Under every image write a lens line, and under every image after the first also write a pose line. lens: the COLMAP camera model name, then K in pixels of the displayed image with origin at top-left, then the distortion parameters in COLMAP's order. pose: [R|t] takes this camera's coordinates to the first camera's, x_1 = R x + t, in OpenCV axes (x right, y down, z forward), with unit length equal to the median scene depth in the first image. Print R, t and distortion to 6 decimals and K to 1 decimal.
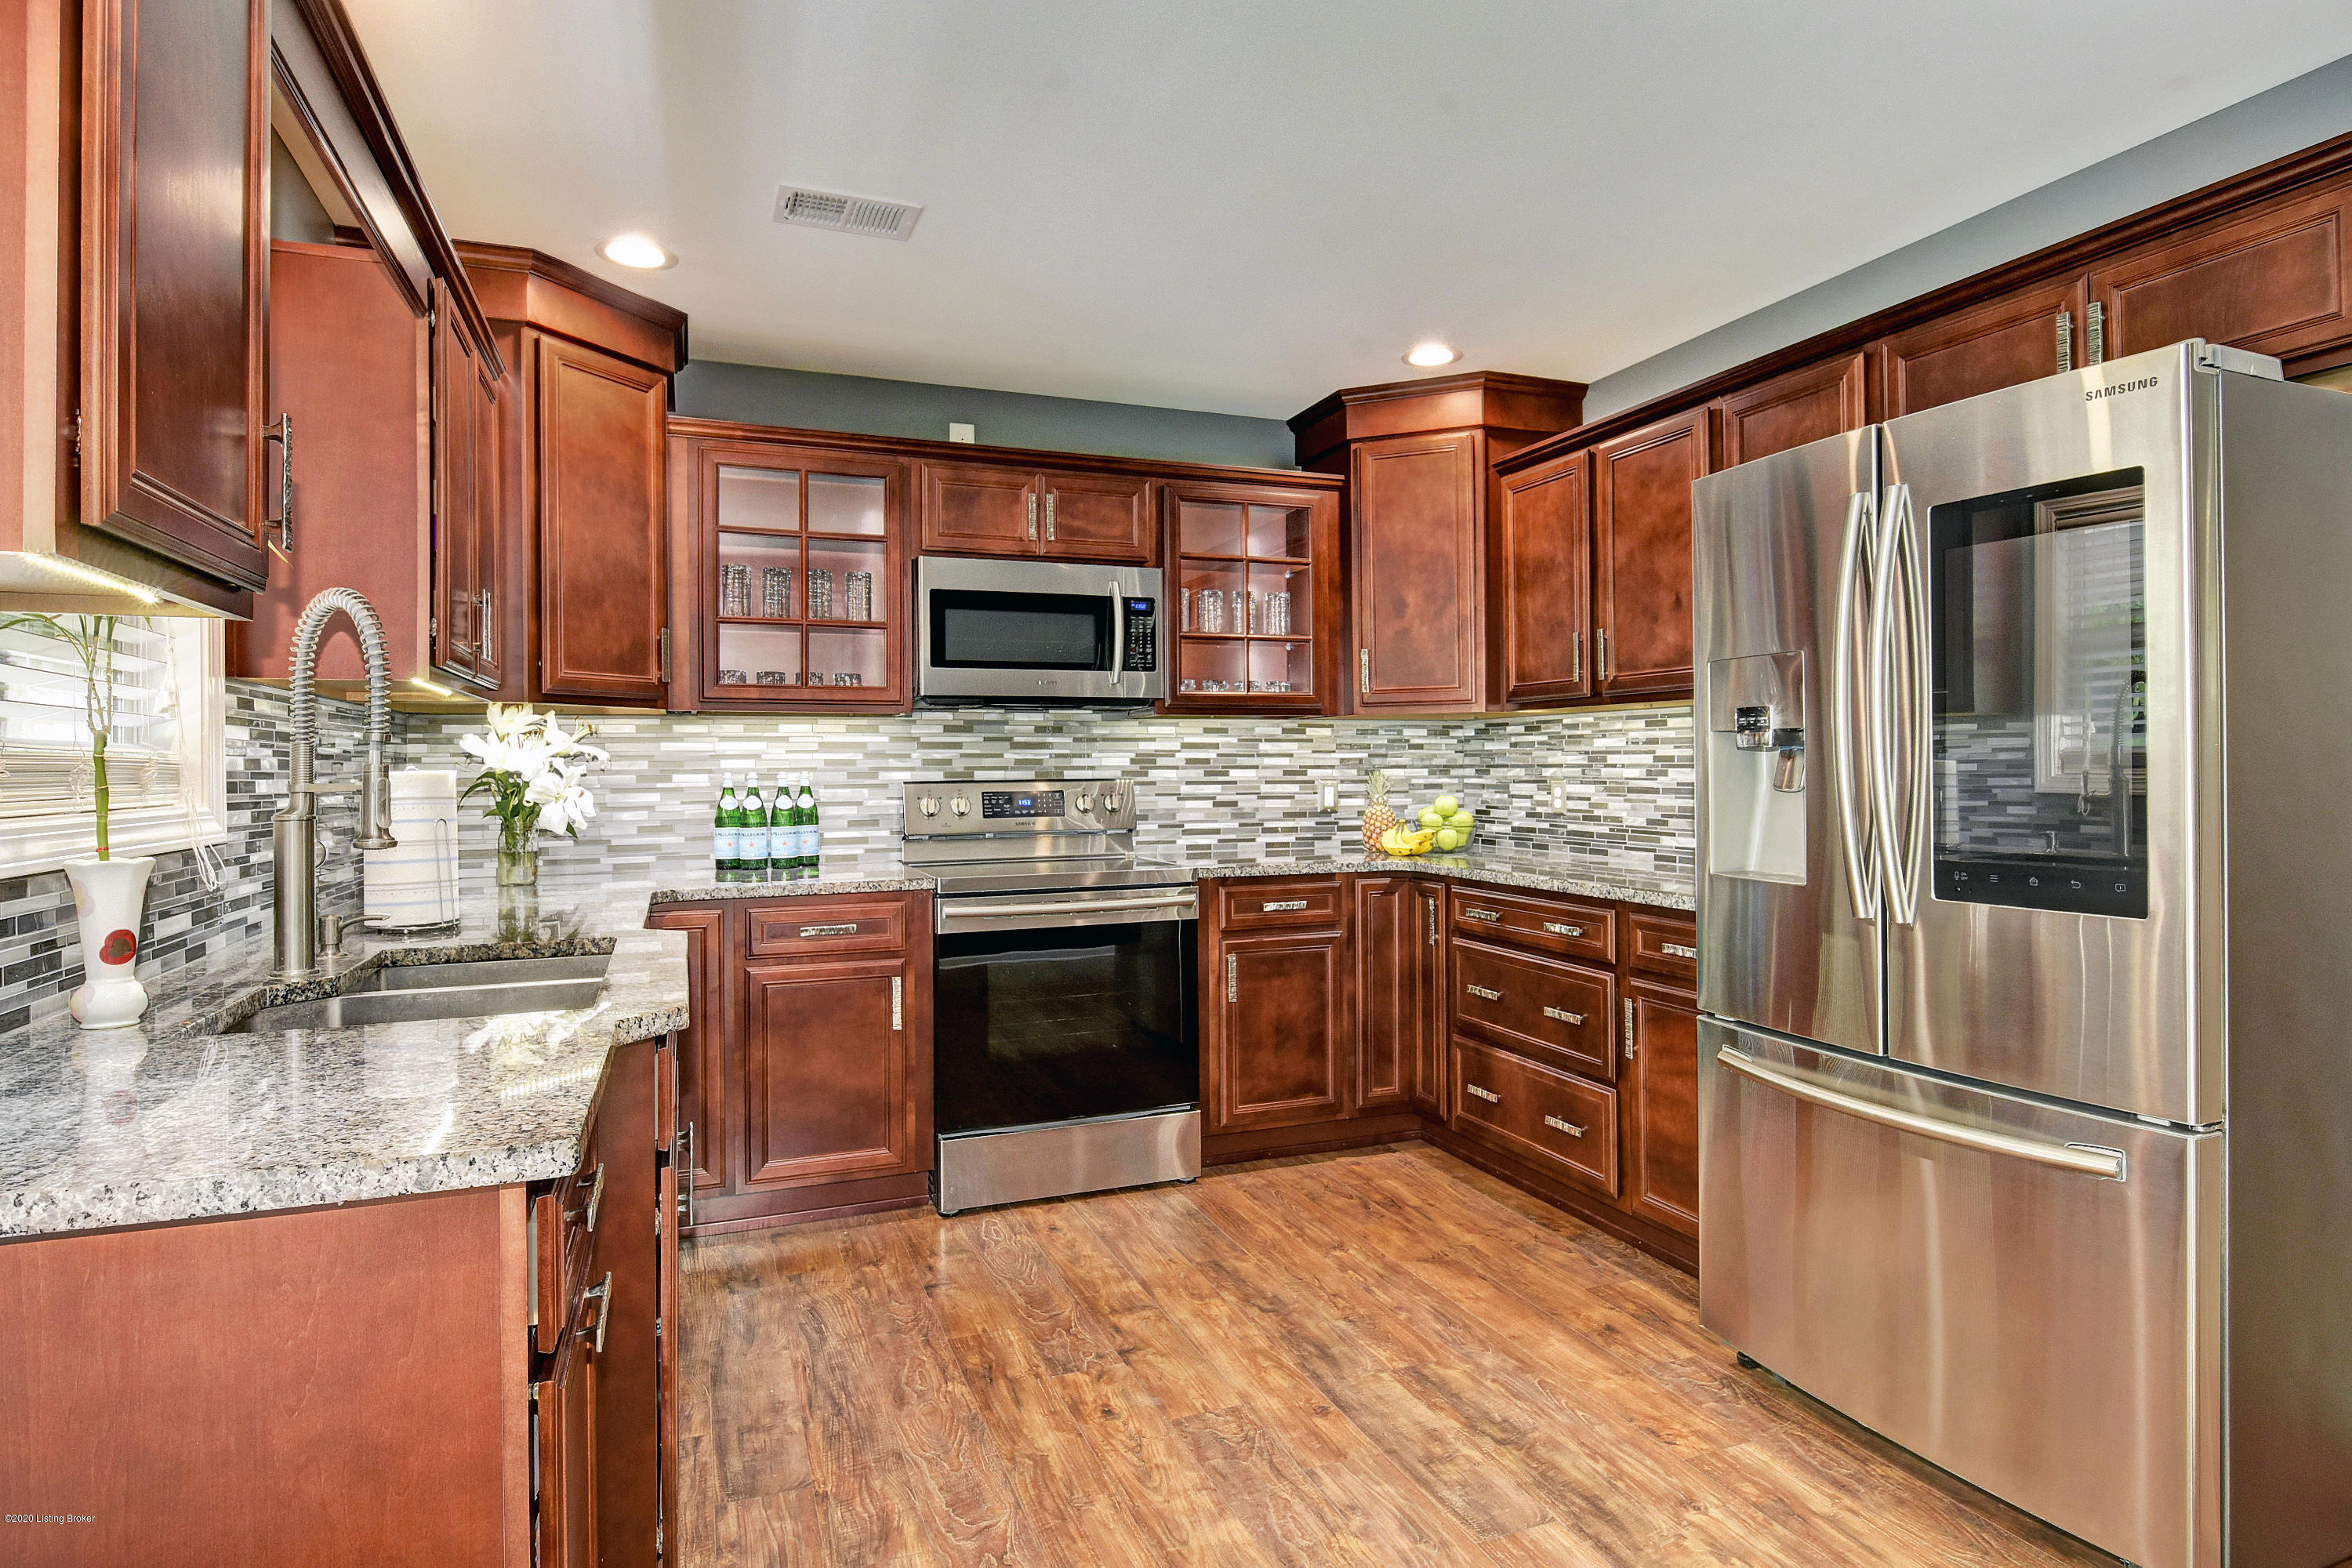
lens RADIAL K [[1277.2, 0, 1177.0], [0, 1277.2, 755.7], [0, 0, 1]] dist [0.000727, -0.000693]
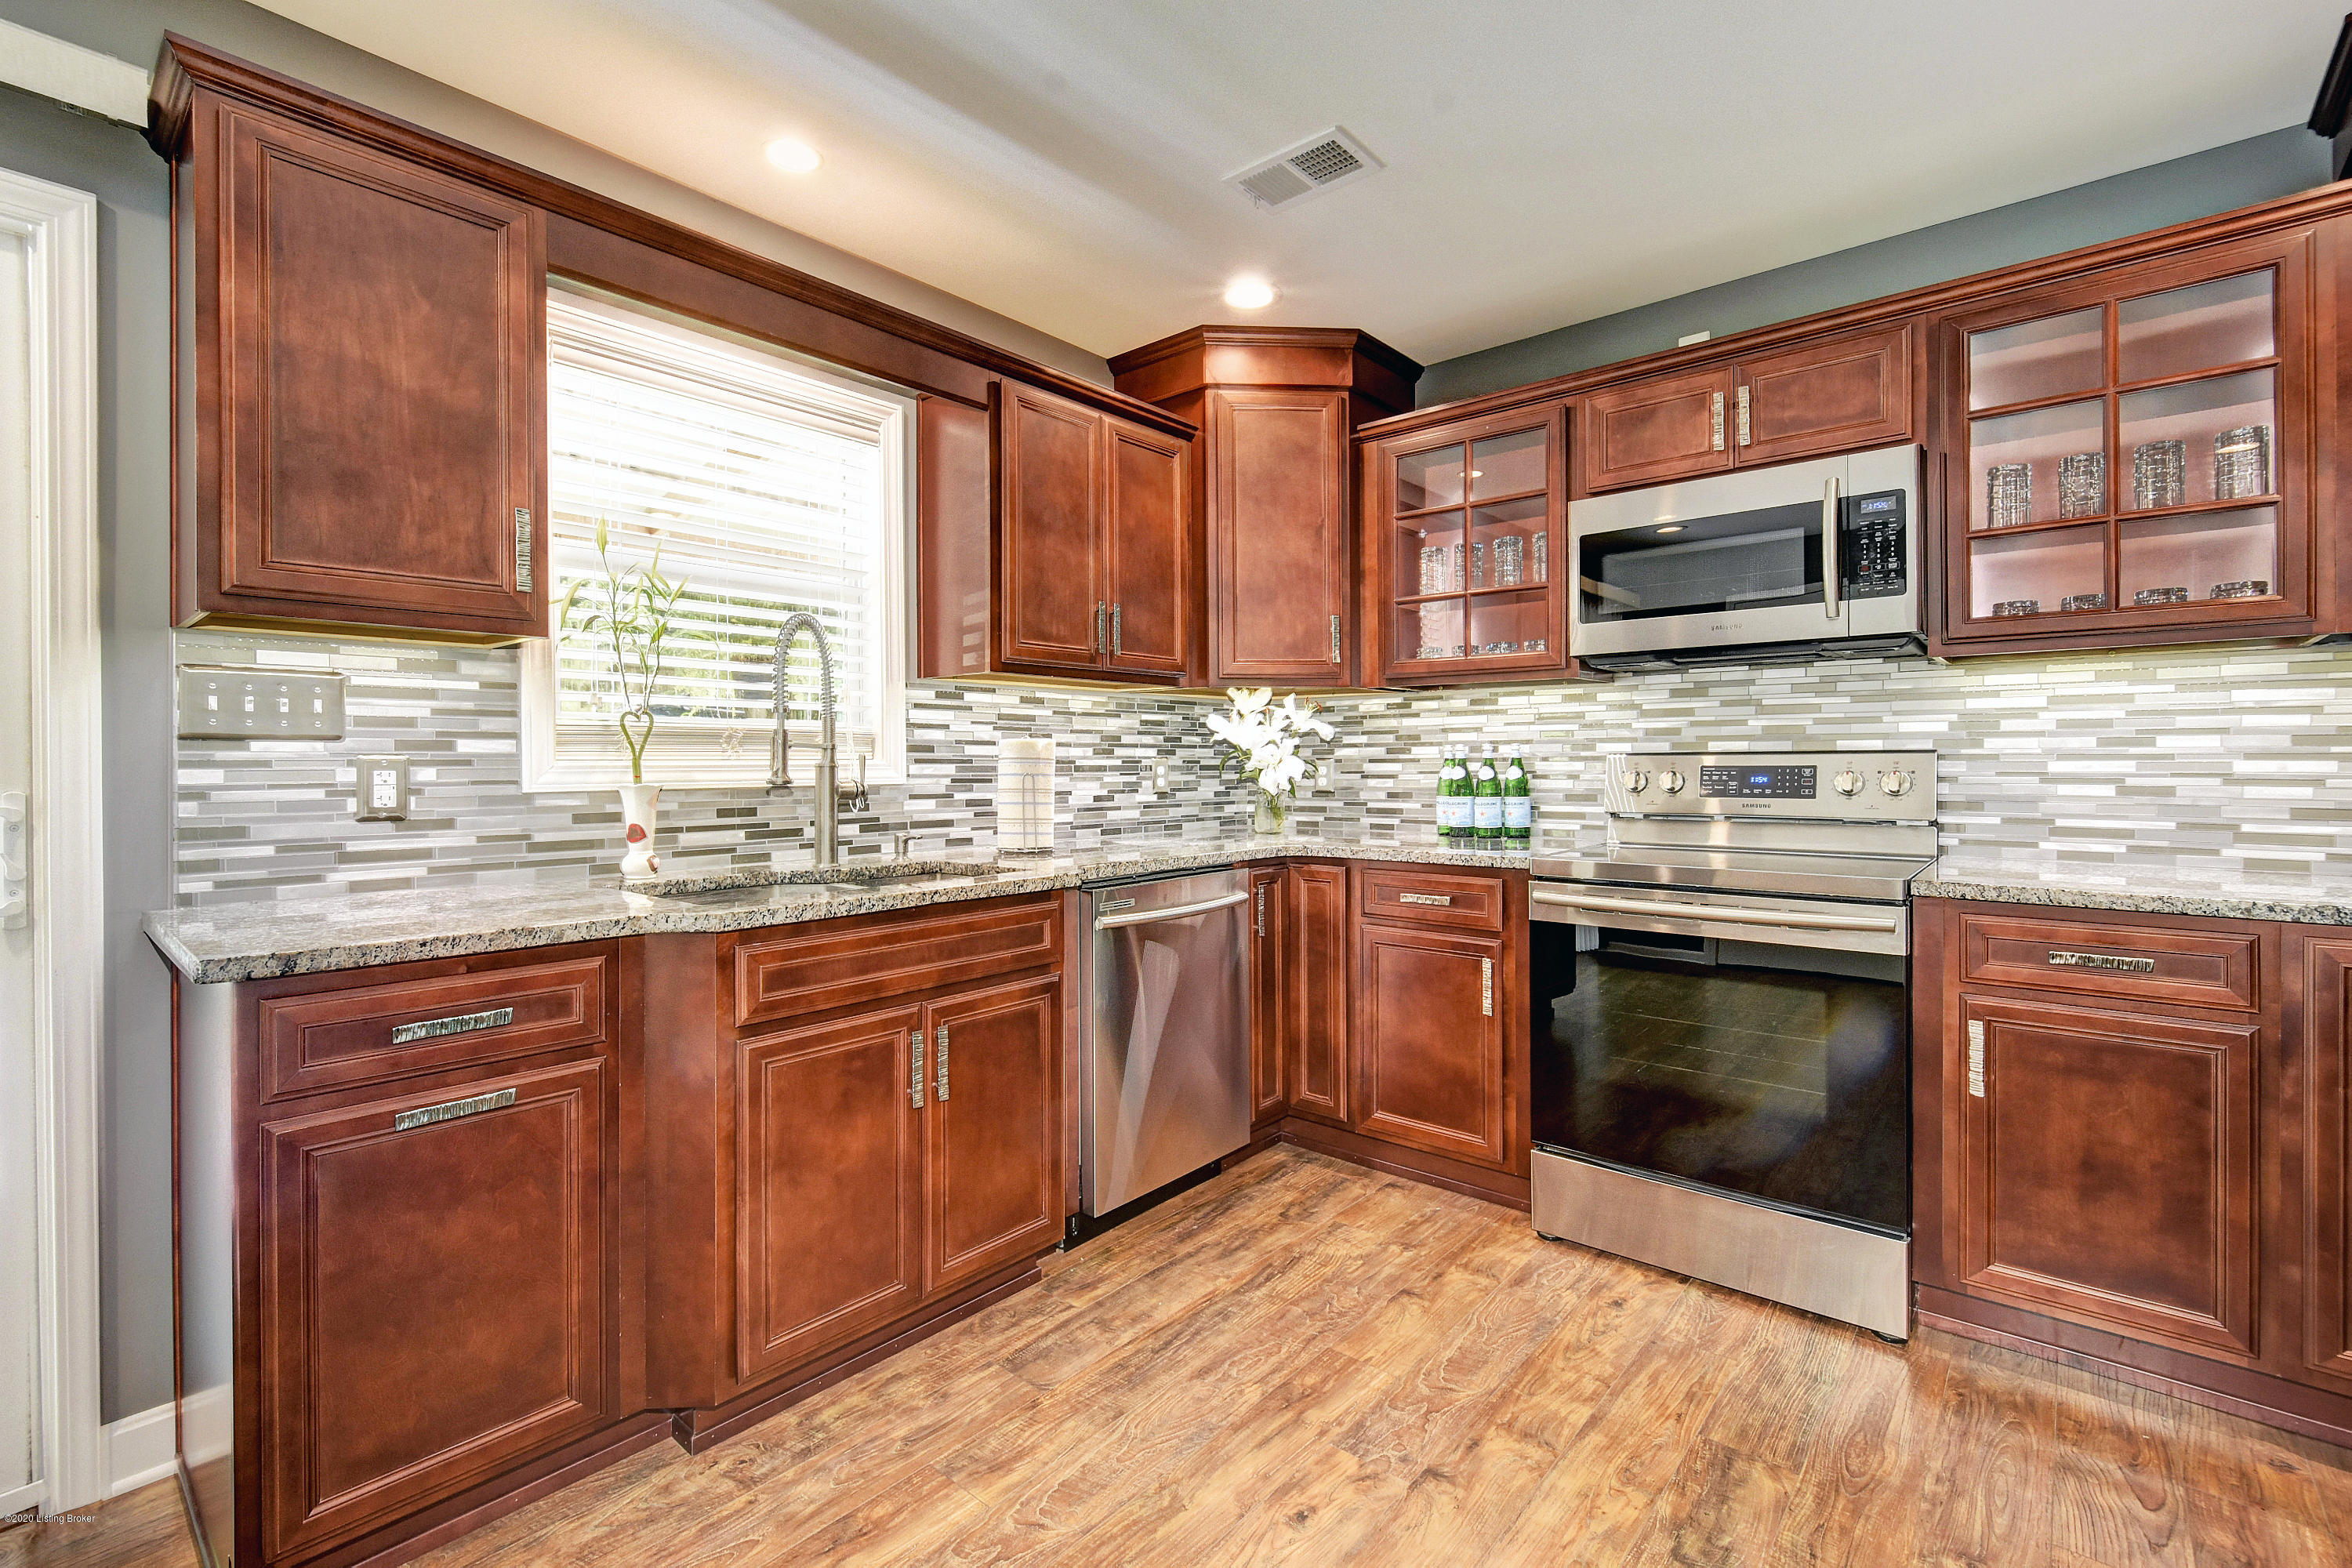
lens RADIAL K [[1038.5, 0, 1177.4], [0, 1038.5, 761.9], [0, 0, 1]] dist [0.000474, -0.000445]
pose [[0.466825, 0.004791, -0.884337, 0.310789], [0.007412, 0.999929, 0.009330, 0.017930], [0.884319, -0.010910, 0.466757, 0.399243]]
